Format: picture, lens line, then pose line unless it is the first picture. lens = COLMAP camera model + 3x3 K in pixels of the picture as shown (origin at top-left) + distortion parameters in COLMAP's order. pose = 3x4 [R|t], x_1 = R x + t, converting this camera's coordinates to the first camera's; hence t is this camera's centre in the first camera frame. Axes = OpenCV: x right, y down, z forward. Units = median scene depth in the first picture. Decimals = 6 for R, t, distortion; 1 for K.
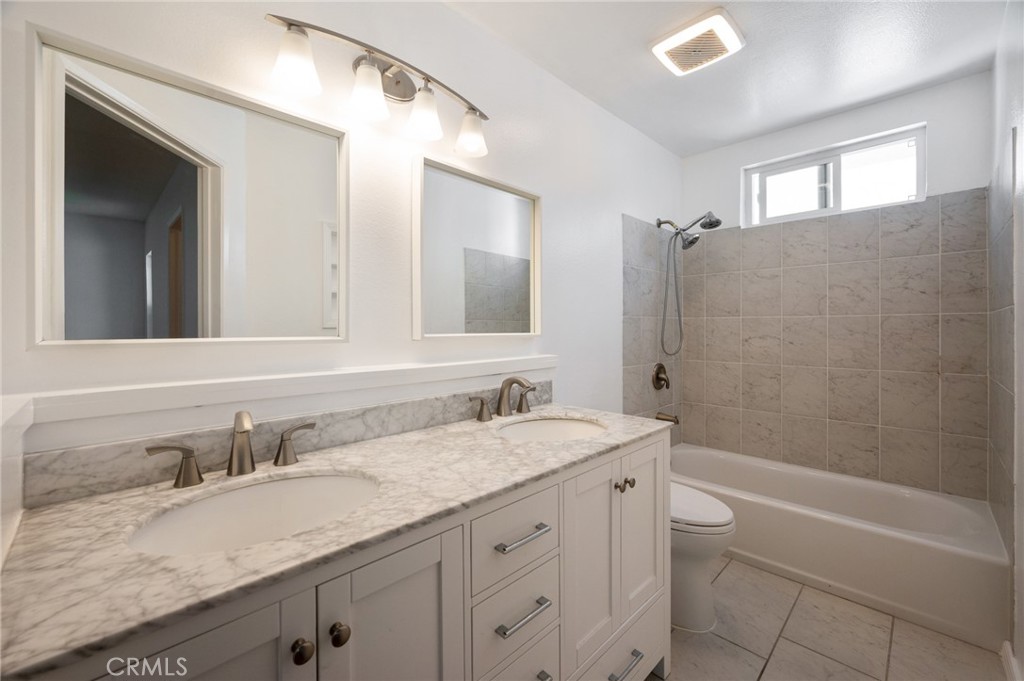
lens RADIAL K [[417.6, 0, 510.7], [0, 417.6, 335.9], [0, 0, 1]] dist [-0.001217, 0.000174]
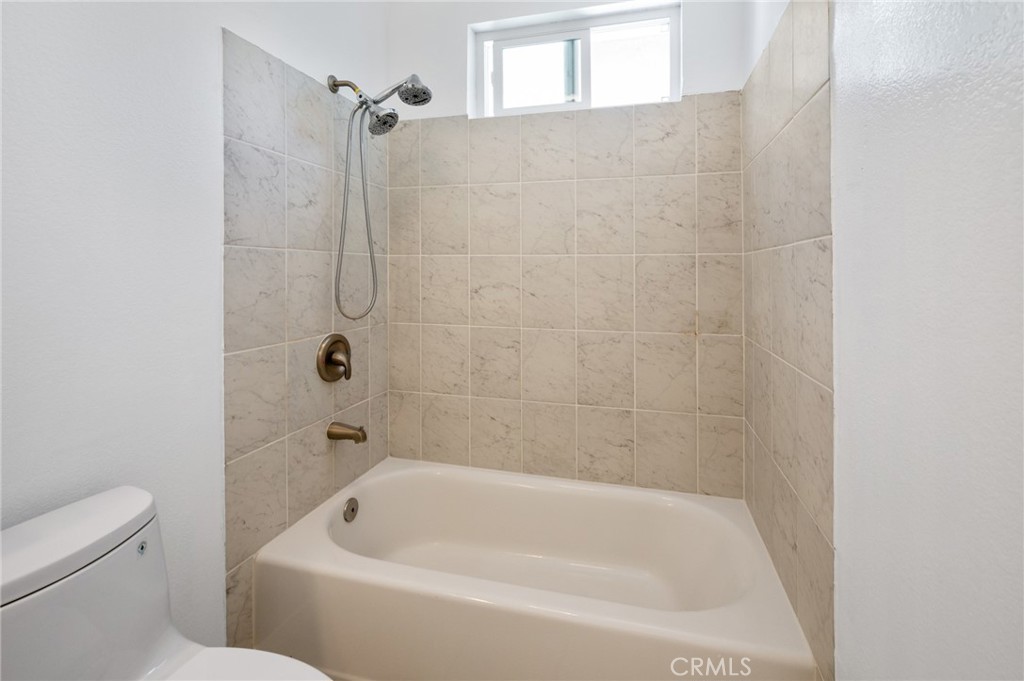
lens RADIAL K [[424.2, 0, 531.9], [0, 424.2, 276.0], [0, 0, 1]] dist [-0.000768, -0.000073]
pose [[0.860242, -0.000294, 0.509886, 0.337892], [0.003887, 0.999975, -0.005982, -0.009385], [-0.509871, 0.007128, 0.860221, 0.432357]]
